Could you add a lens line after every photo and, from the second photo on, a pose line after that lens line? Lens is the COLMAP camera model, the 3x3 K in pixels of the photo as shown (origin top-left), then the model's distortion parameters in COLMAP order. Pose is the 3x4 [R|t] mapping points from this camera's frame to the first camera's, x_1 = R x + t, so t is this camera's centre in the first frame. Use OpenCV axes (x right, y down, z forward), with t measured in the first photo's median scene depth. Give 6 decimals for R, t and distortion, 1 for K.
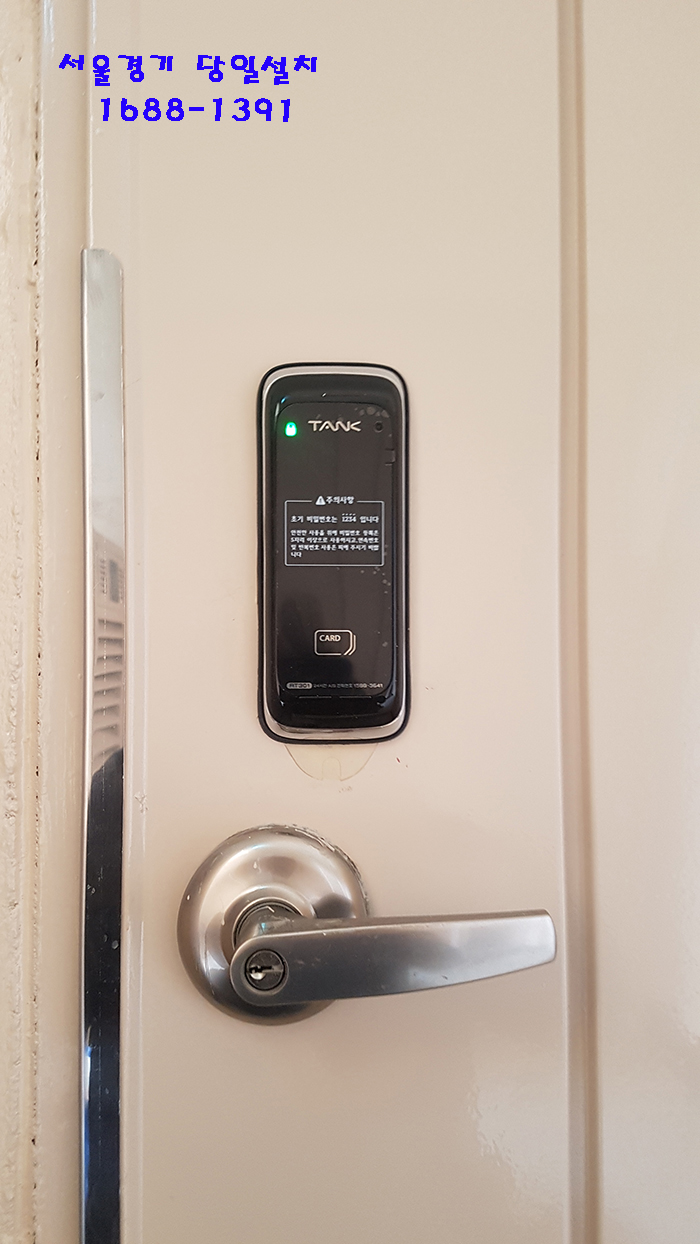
lens RADIAL K [[954.2, 0, 350.0], [0, 954.2, 622.0], [0, 0, 1]] dist [0.255940, -0.374930]
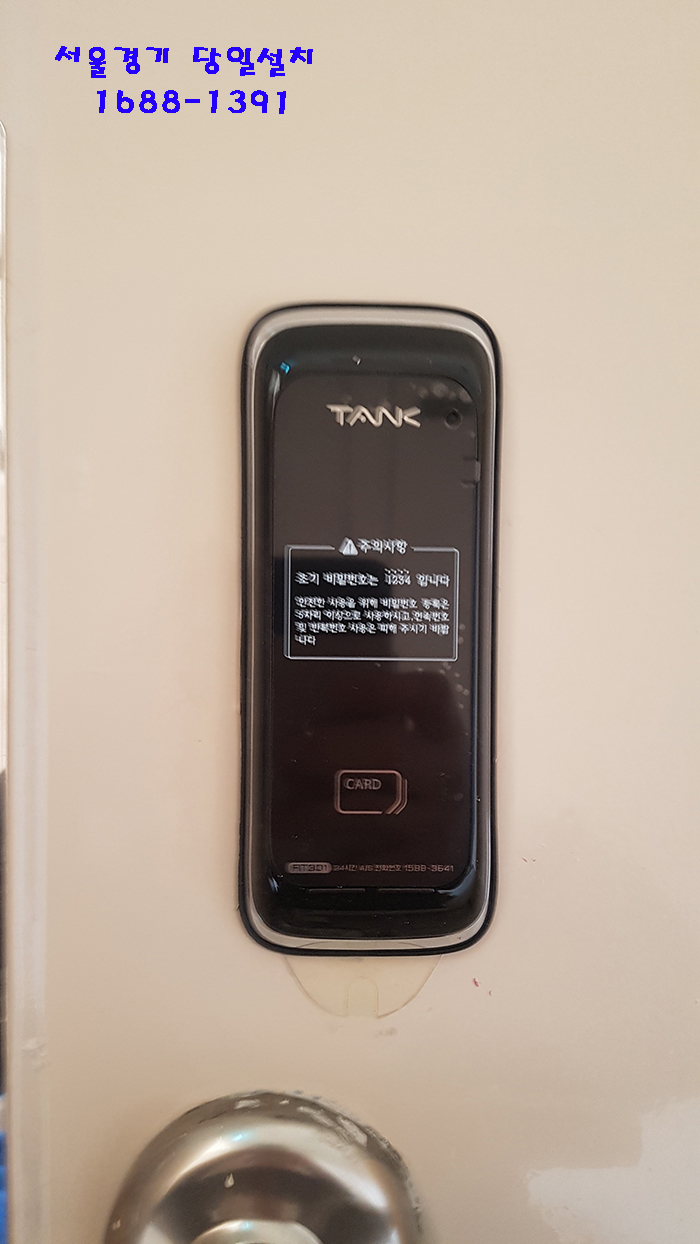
lens RADIAL K [[954.2, 0, 350.0], [0, 954.2, 622.0], [0, 0, 1]] dist [0.255940, -0.374930]
pose [[0.999929, 0.010387, 0.005906, -0.033117], [-0.010686, 0.998542, 0.052909, -0.111986], [-0.005348, -0.052968, 0.998582, 0.423061]]
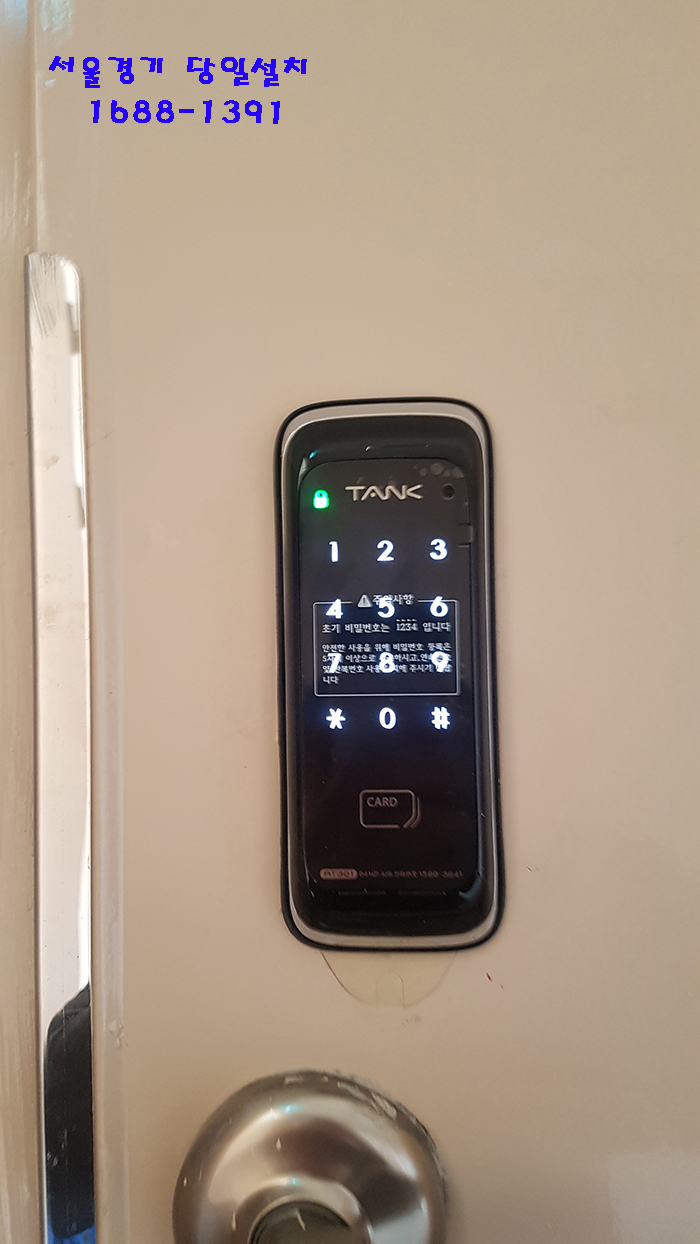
lens RADIAL K [[954.2, 0, 350.0], [0, 954.2, 622.0], [0, 0, 1]] dist [0.255940, -0.374930]
pose [[0.996015, -0.016379, -0.087666, 0.018510], [0.017447, 0.999783, 0.011424, -0.119565], [0.087460, -0.012907, 0.996084, 0.315941]]
